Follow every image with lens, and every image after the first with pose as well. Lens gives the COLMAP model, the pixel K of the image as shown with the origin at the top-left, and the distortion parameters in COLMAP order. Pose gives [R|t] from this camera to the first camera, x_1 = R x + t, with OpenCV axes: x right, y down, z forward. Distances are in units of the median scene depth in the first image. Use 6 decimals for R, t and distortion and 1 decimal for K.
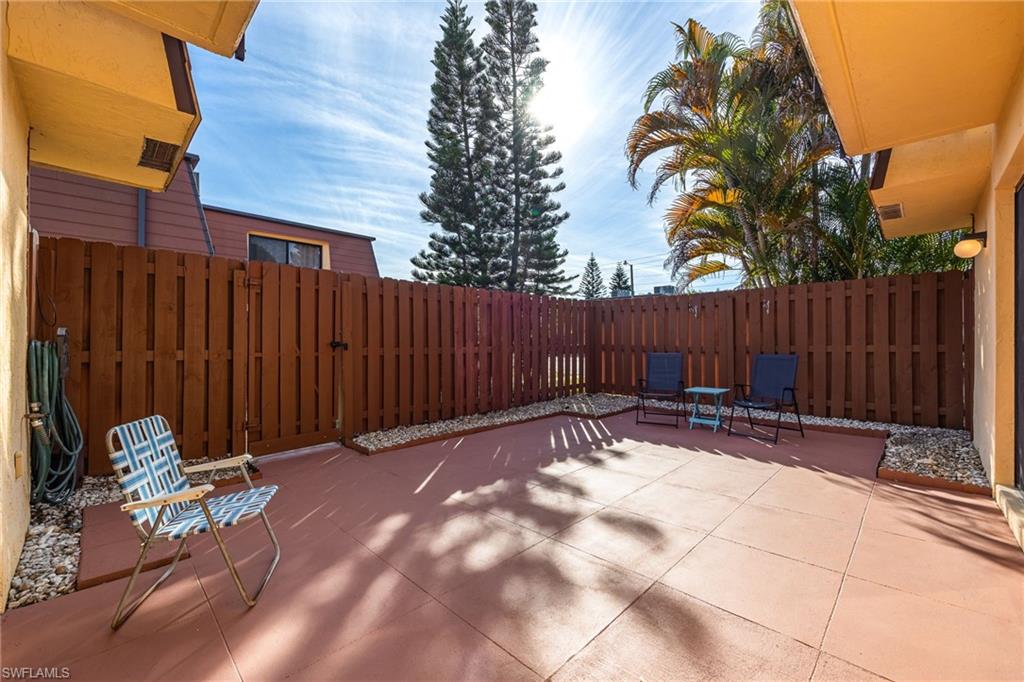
lens RADIAL K [[407.6, 0, 512.0], [0, 407.6, 341.0], [0, 0, 1]] dist [0.001189, -0.000008]
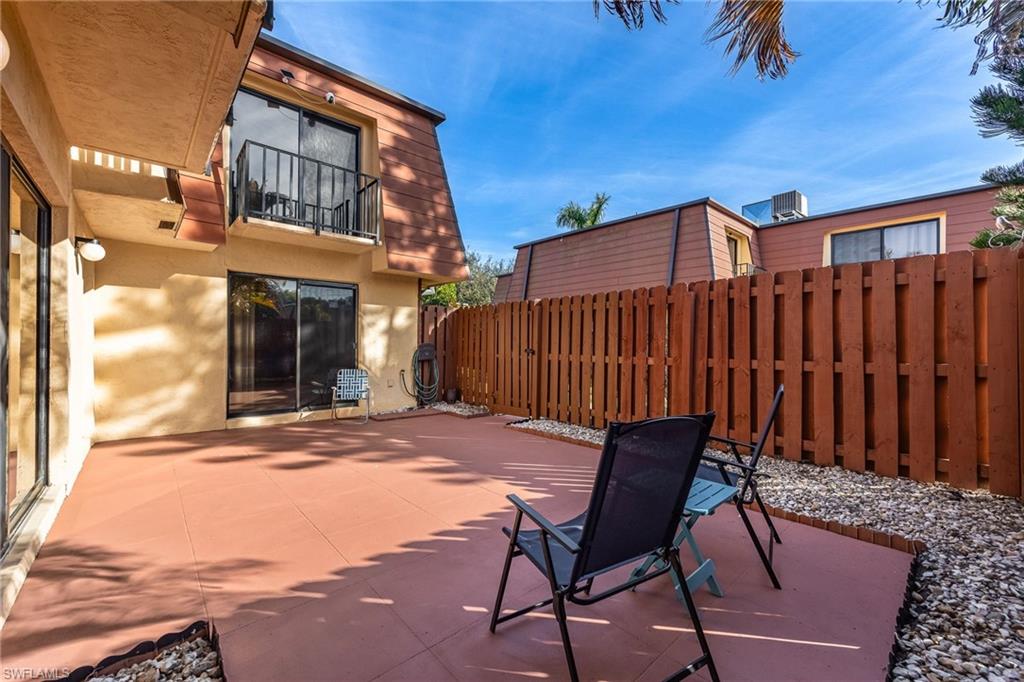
lens RADIAL K [[407.6, 0, 512.0], [0, 407.6, 341.0], [0, 0, 1]] dist [0.001189, -0.000008]
pose [[-0.058570, -0.011360, -0.998219, 1.143472], [-0.008125, 0.999908, -0.010903, -0.010816], [0.998250, 0.007472, -0.058657, 1.164796]]
